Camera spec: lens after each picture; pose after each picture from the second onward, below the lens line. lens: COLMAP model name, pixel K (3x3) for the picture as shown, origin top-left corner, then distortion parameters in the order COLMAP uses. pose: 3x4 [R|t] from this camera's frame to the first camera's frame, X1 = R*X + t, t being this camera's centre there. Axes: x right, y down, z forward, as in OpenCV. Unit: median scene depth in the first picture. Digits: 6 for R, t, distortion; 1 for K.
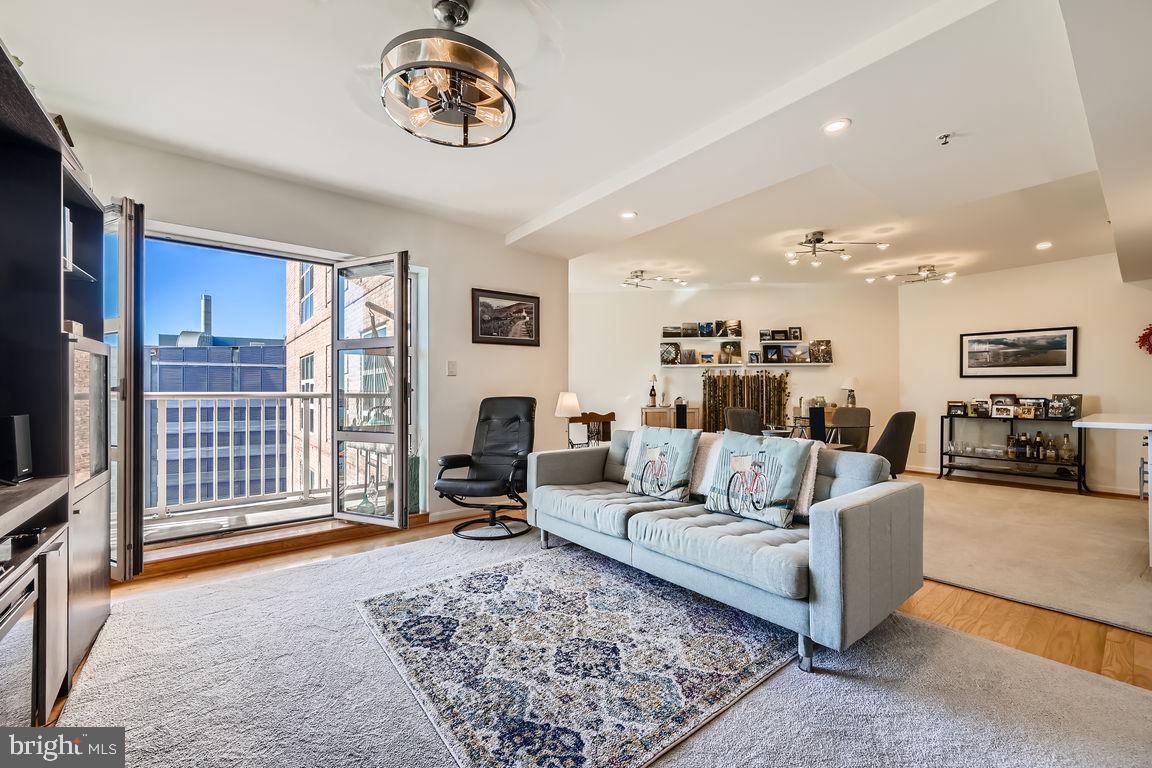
lens RADIAL K [[460.9, 0, 575.3], [0, 460.9, 390.7], [0, 0, 1]] dist [-0.000565, -0.000216]
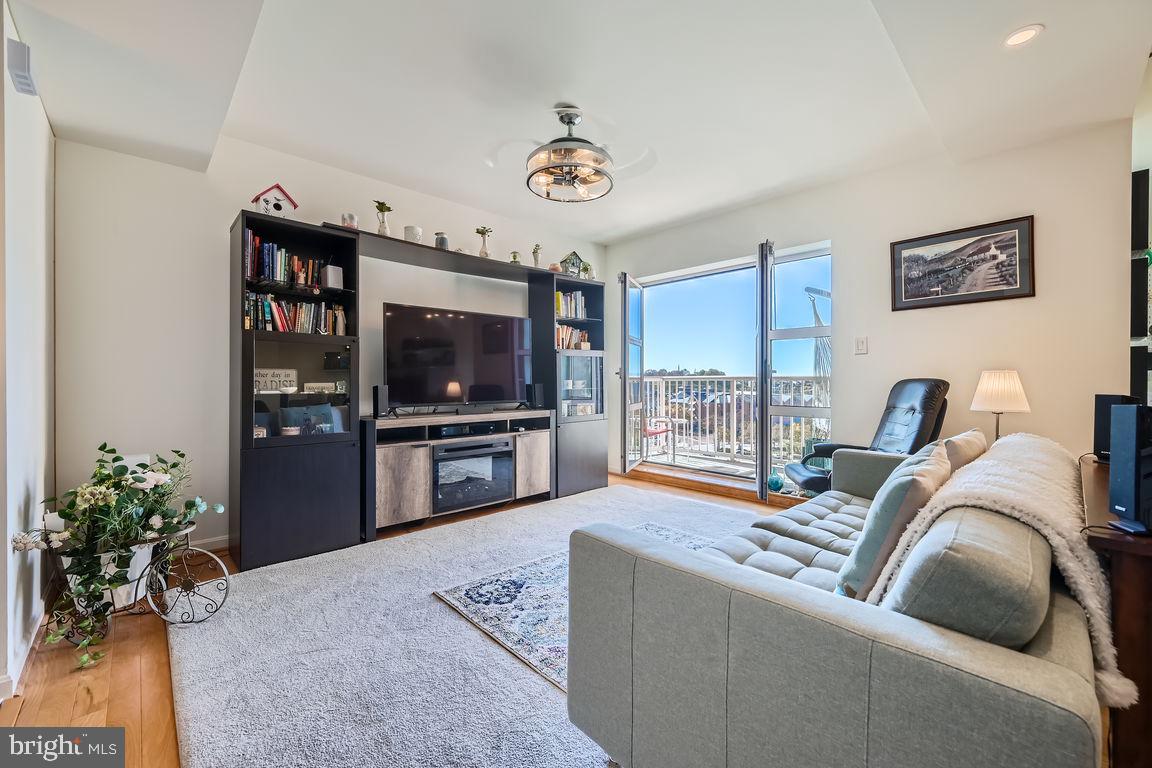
lens RADIAL K [[460.9, 0, 572.4], [0, 460.9, 378.2], [0, 0, 1]] dist [-0.000565, -0.000216]
pose [[0.082628, -0.000790, -0.996580, 0.435506], [0.005395, 0.999985, -0.000345, 0.007800], [0.996566, -0.005348, 0.082631, 0.314519]]
